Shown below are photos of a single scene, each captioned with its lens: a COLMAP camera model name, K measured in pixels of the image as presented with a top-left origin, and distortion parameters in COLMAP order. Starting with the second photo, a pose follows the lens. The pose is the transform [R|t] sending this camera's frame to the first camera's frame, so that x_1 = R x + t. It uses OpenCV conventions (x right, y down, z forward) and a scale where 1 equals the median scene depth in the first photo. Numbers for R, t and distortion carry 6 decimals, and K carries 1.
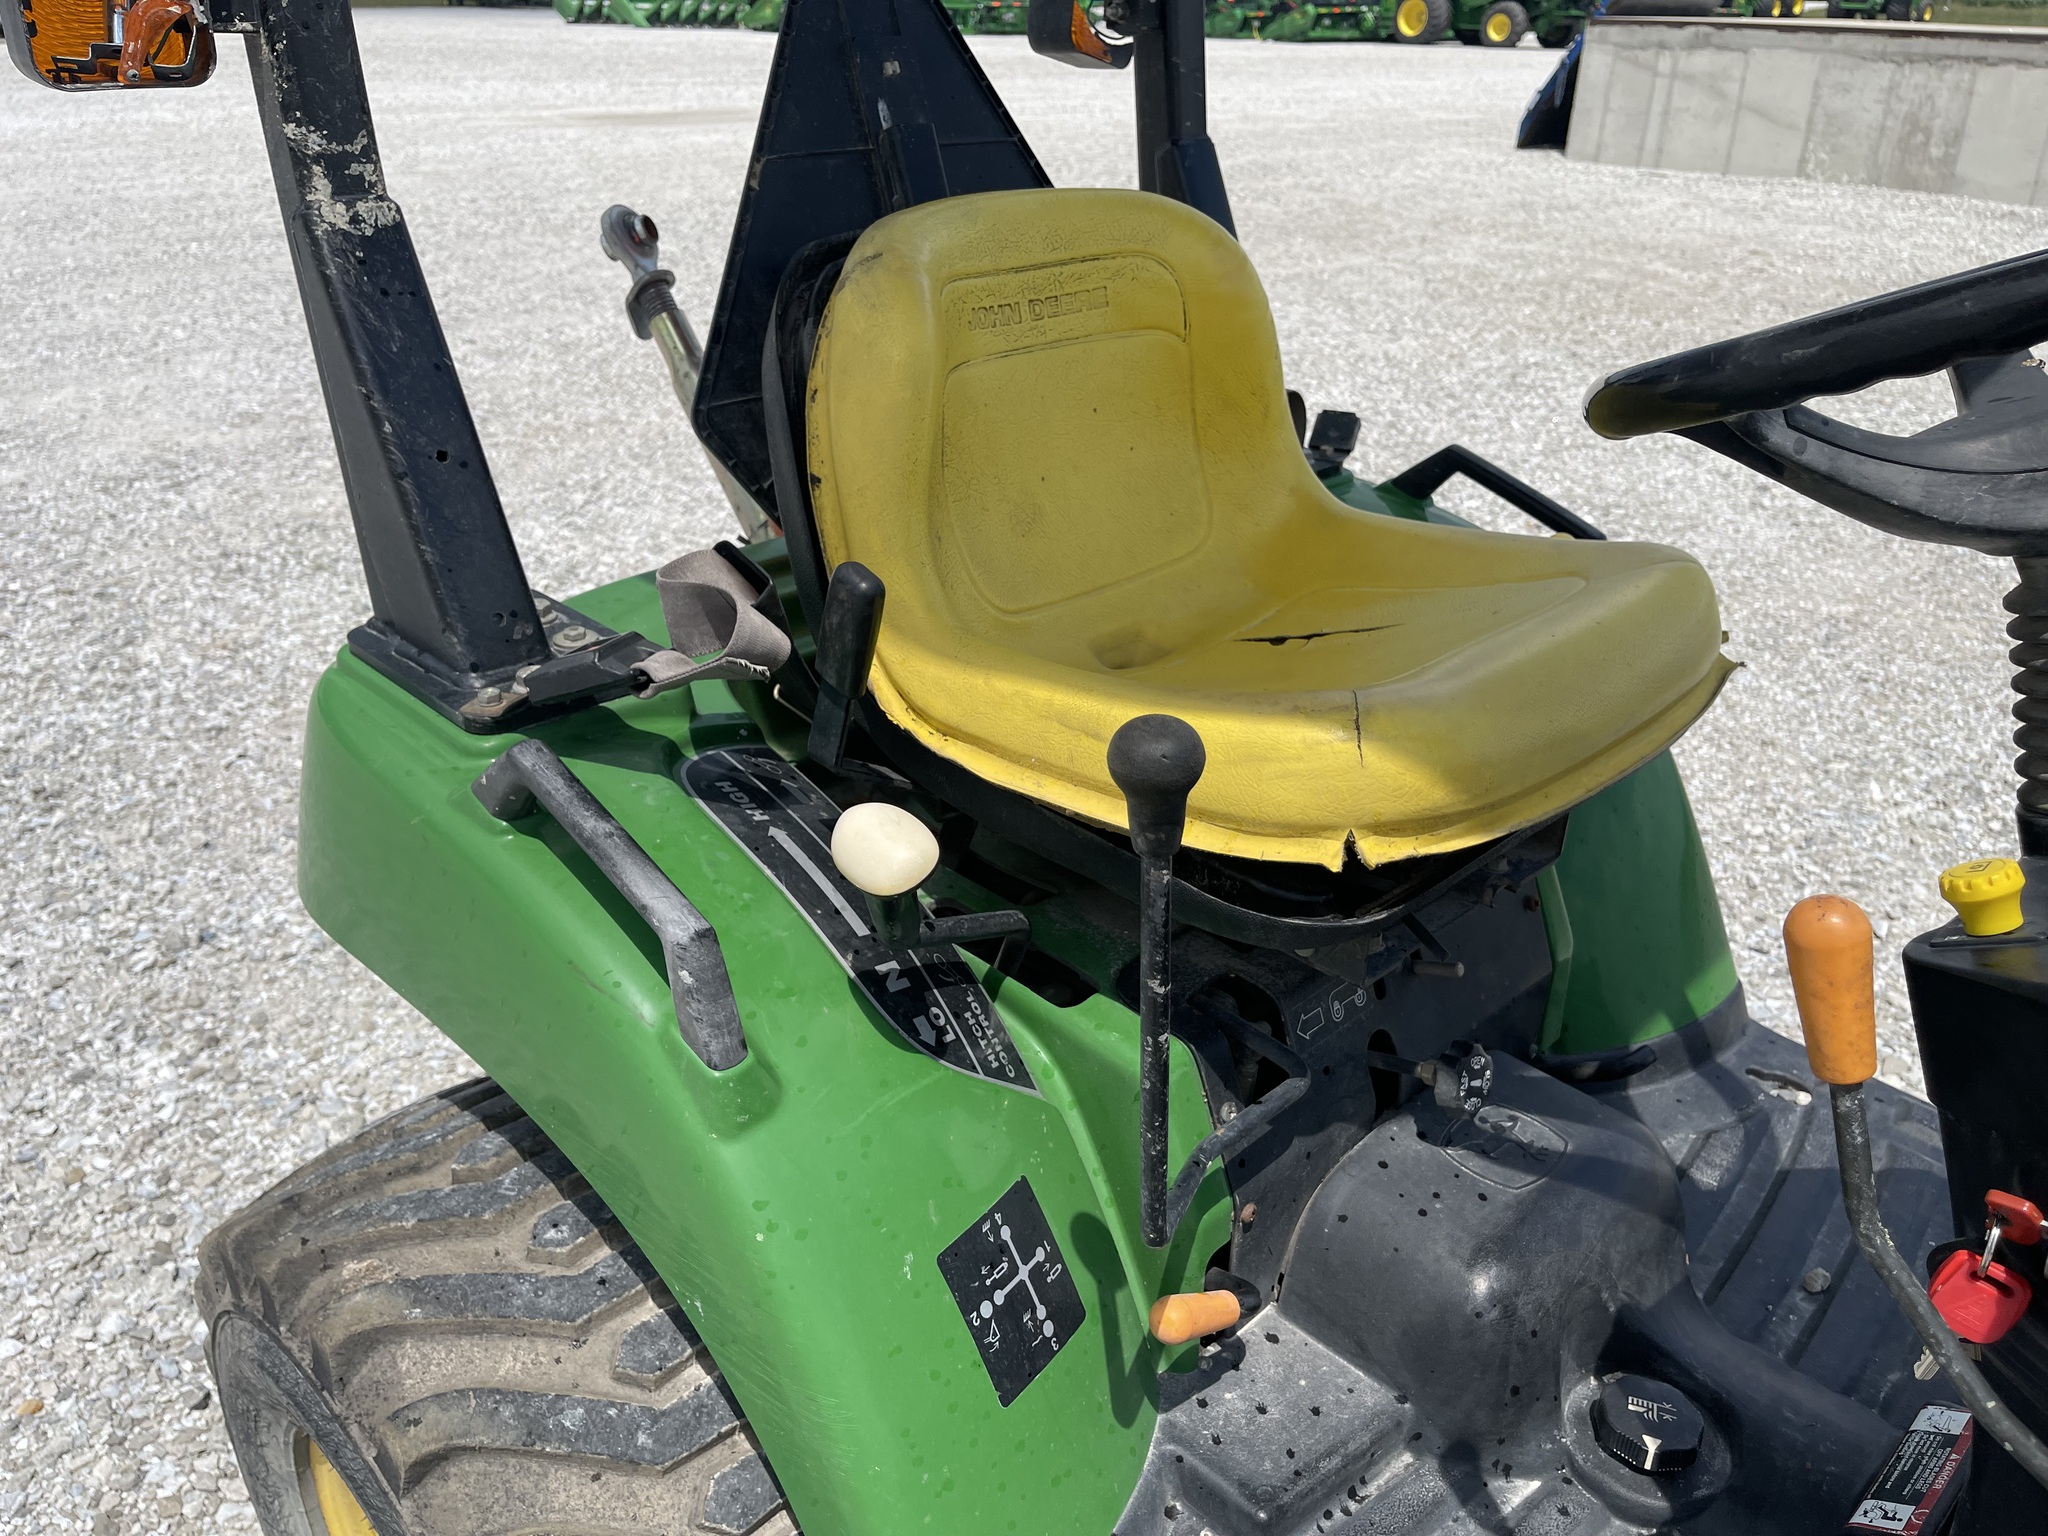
lens RADIAL K [[1606.3, 0, 1024.0], [0, 1606.3, 768.0], [0, 0, 1]] dist [0.002557, -0.059134]
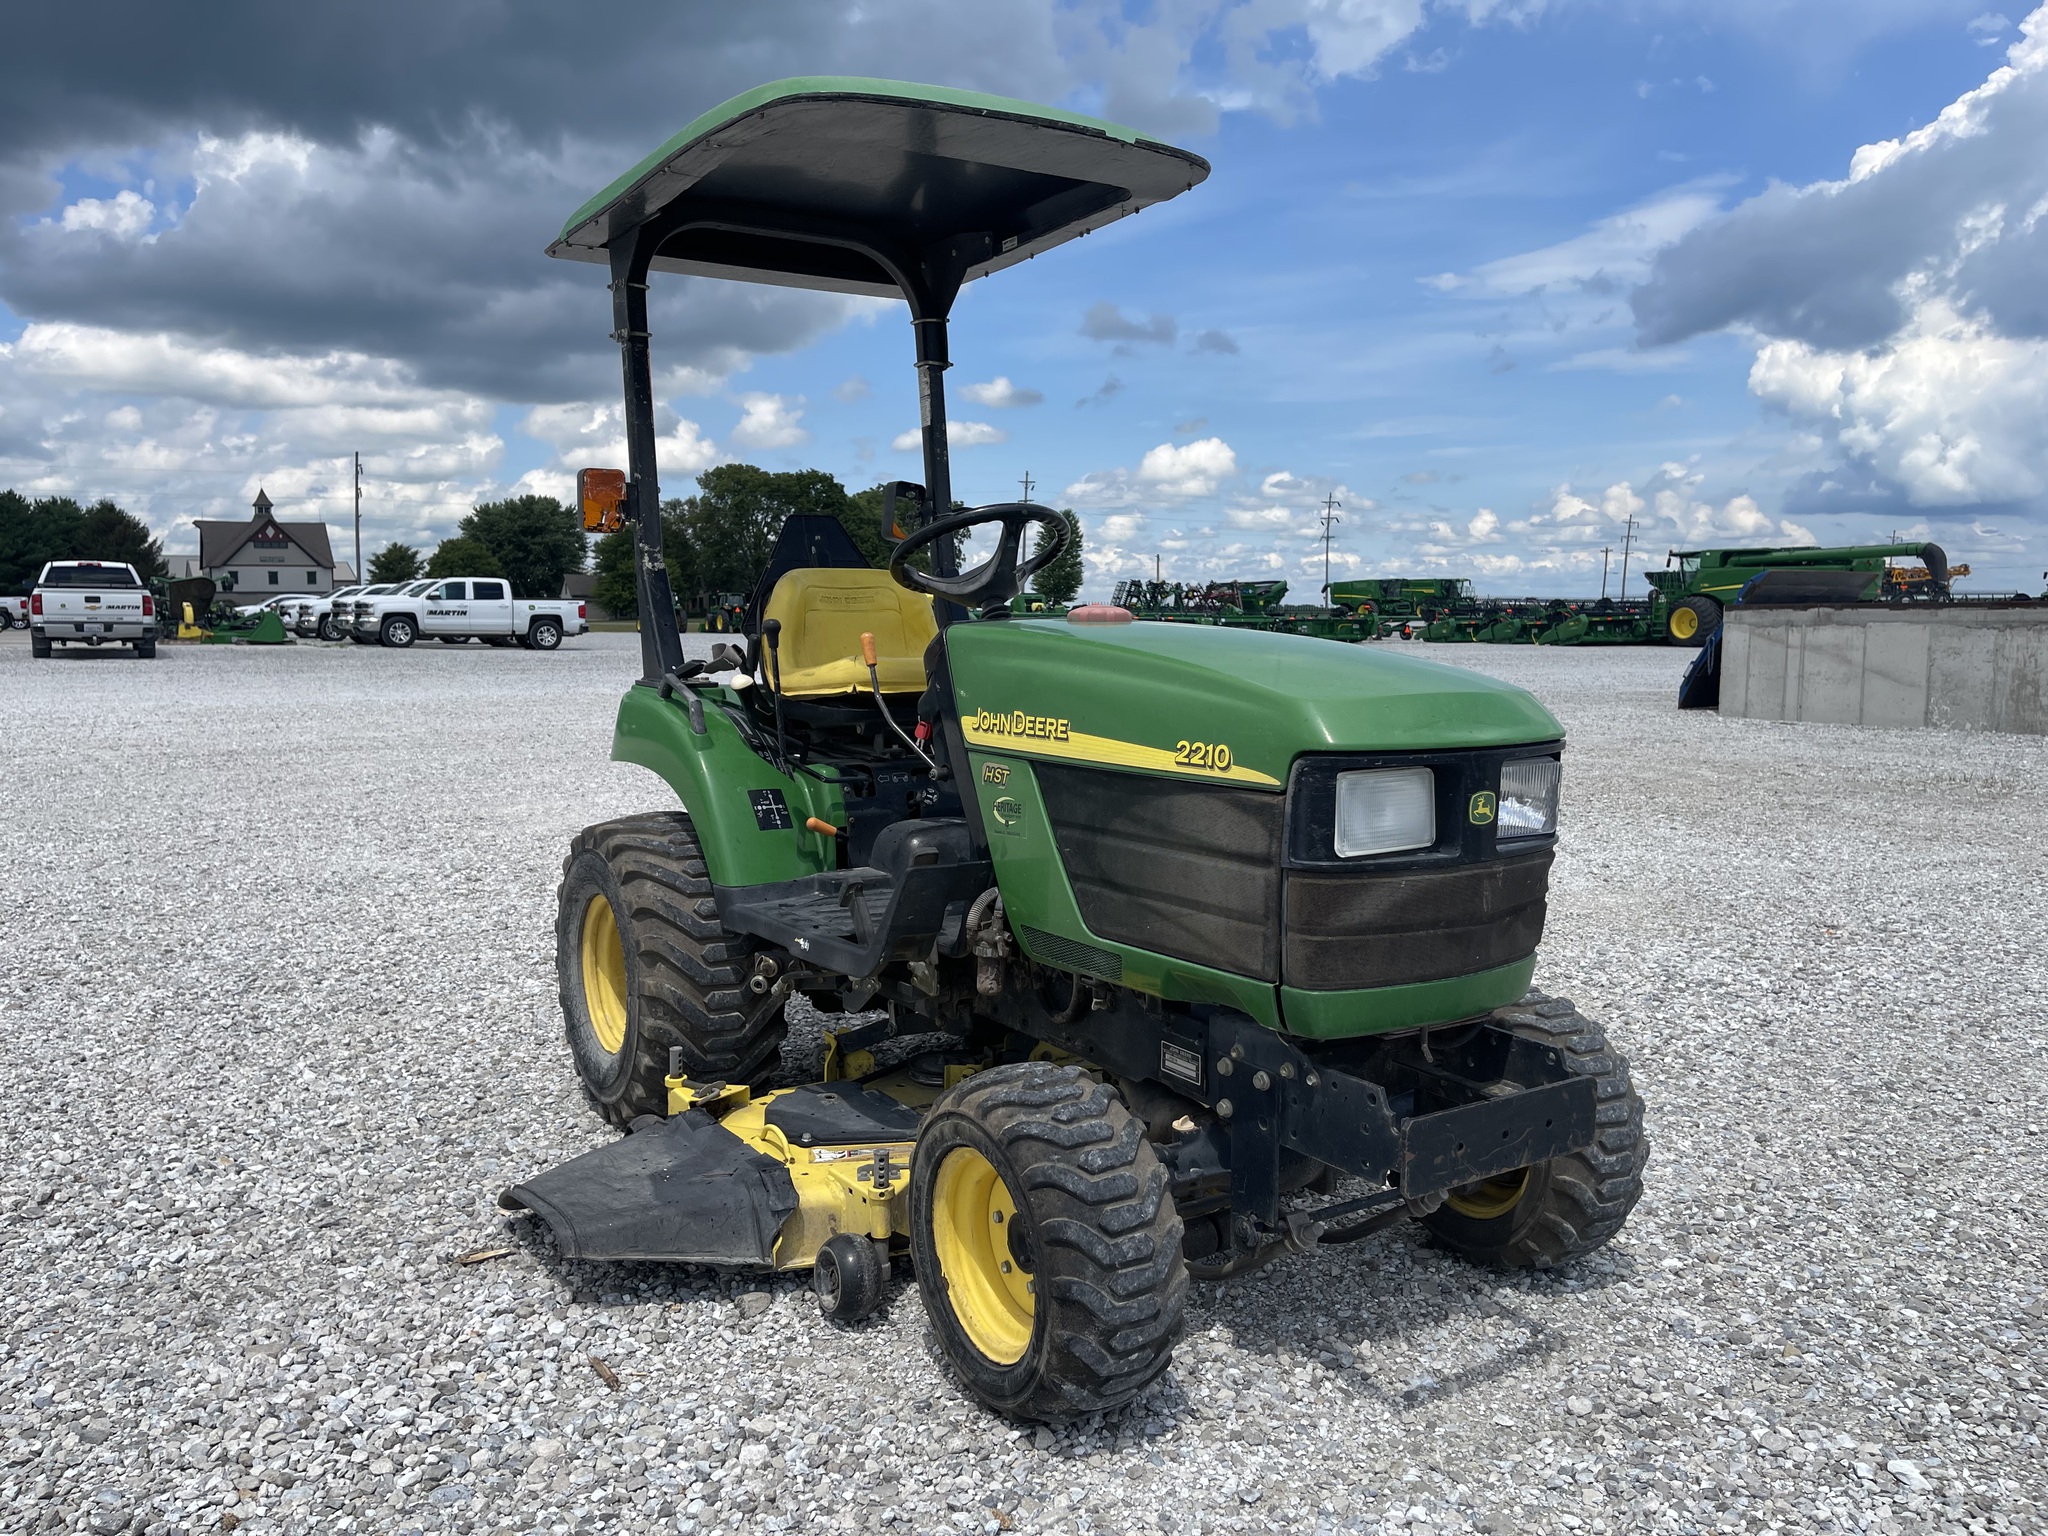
lens RADIAL K [[1538.2, 0, 1024.0], [0, 1538.2, 768.0], [0, 0, 1]] dist [0.027633, -0.004023]
pose [[0.980411, 0.011178, -0.196645, 0.073487], [-0.077871, 0.939042, -0.334866, 0.079531], [0.180915, 0.343619, 0.921518, -0.129264]]
